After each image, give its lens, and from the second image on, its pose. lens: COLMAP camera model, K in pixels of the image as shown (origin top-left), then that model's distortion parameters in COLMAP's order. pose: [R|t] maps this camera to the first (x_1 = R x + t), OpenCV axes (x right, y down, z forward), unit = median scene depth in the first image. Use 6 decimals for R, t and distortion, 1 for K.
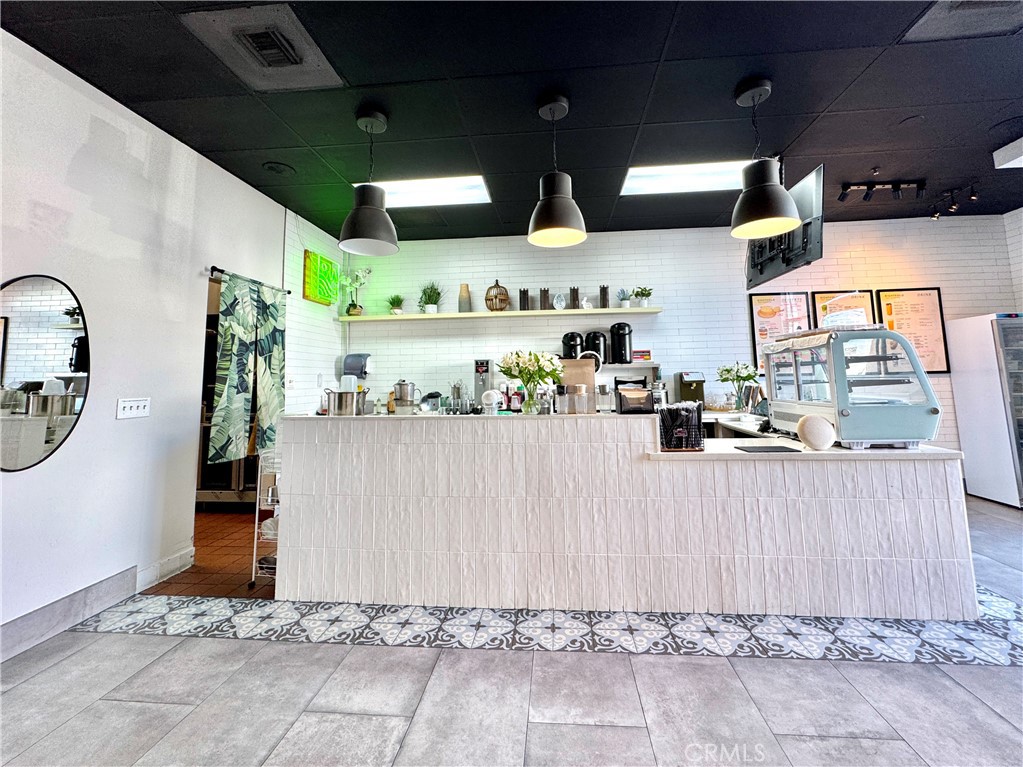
lens RADIAL K [[429.8, 0, 522.2], [0, 429.8, 337.3], [0, 0, 1]] dist [-0.010892, 0.000651]
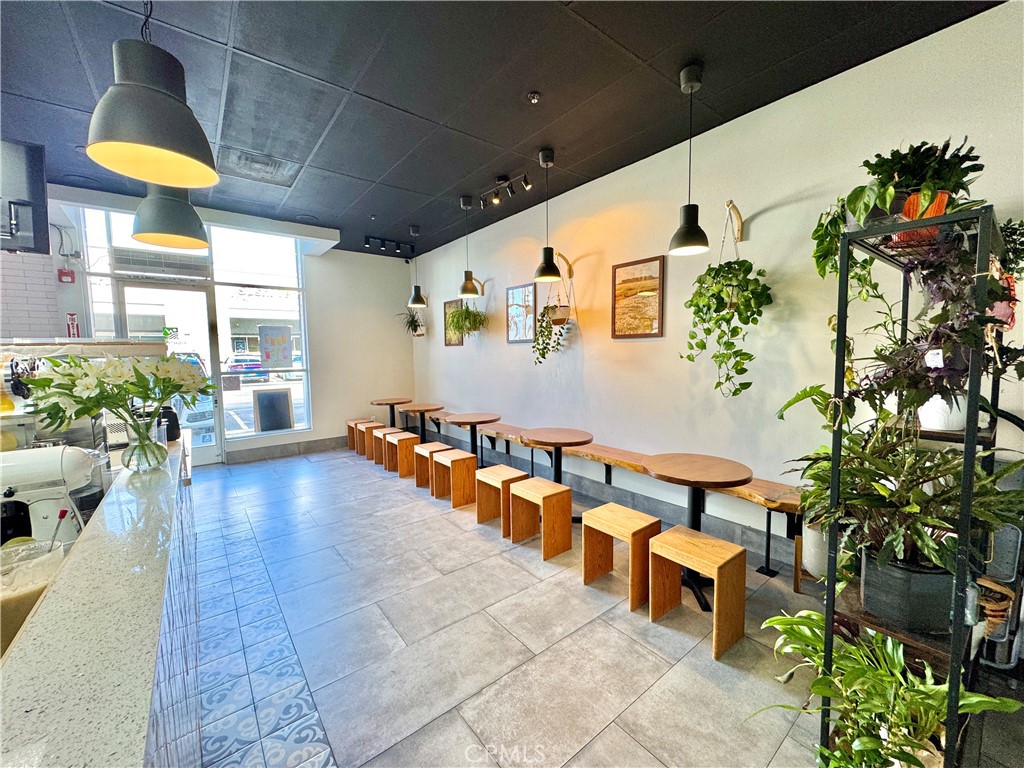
lens RADIAL K [[407.3, 0, 511.1], [0, 407.3, 387.5], [0, 0, 1]] dist [-0.002589, 0.000044]
pose [[-0.685878, -0.040329, 0.726598, -0.442181], [-0.040690, 0.999026, 0.017040, 0.032331], [-0.726578, -0.017878, -0.686851, 0.675193]]
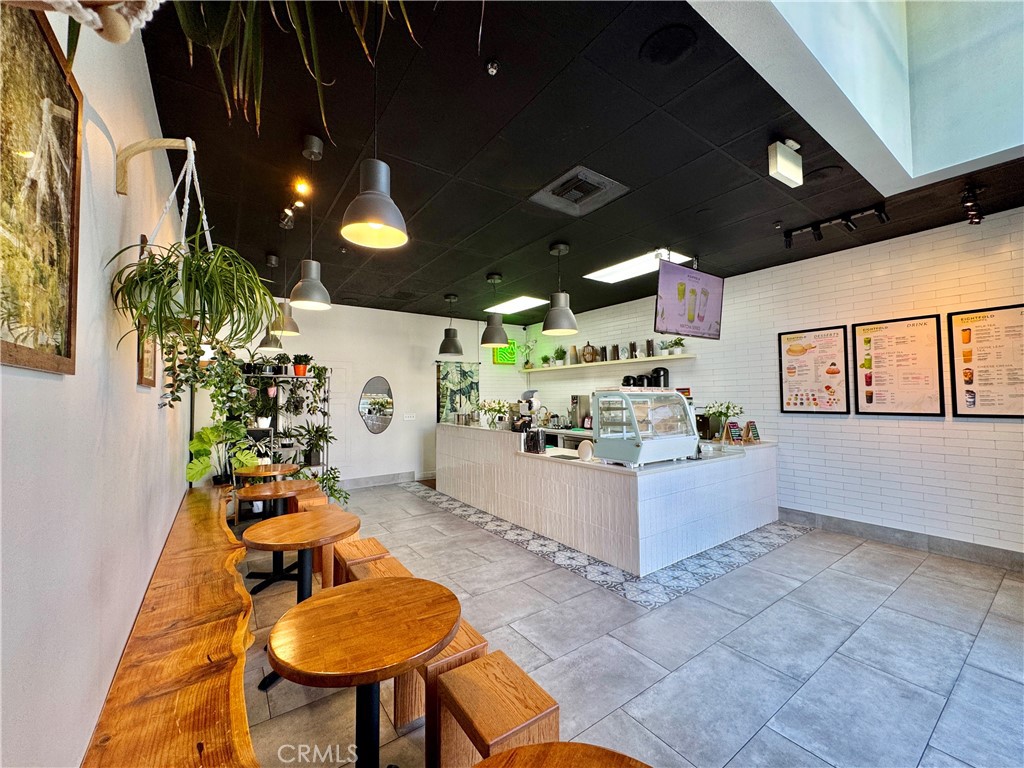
lens RADIAL K [[407.3, 0, 505.7], [0, 407.3, 383.0], [0, 0, 1]] dist [-0.002589, 0.000044]
pose [[0.640647, -0.016498, -0.767658, 1.089122], [0.066529, 0.997202, 0.034091, -0.074963], [0.764948, -0.072912, 0.639952, -0.159583]]
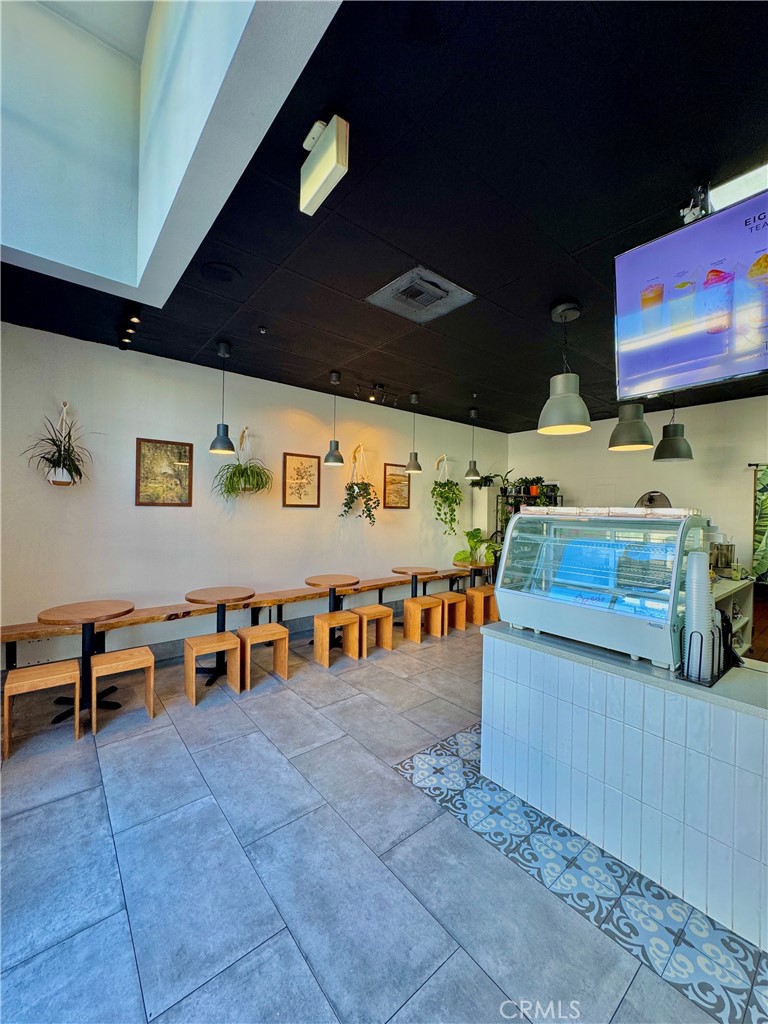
lens RADIAL K [[407.3, 0, 392.0], [0, 407.3, 508.3], [0, 0, 1]] dist [-0.002589, 0.000044]
pose [[-0.707357, 0.005571, -0.706835, 1.133181], [0.058645, 0.996984, -0.050831, 0.003699], [0.704420, -0.077408, -0.705550, 0.934727]]
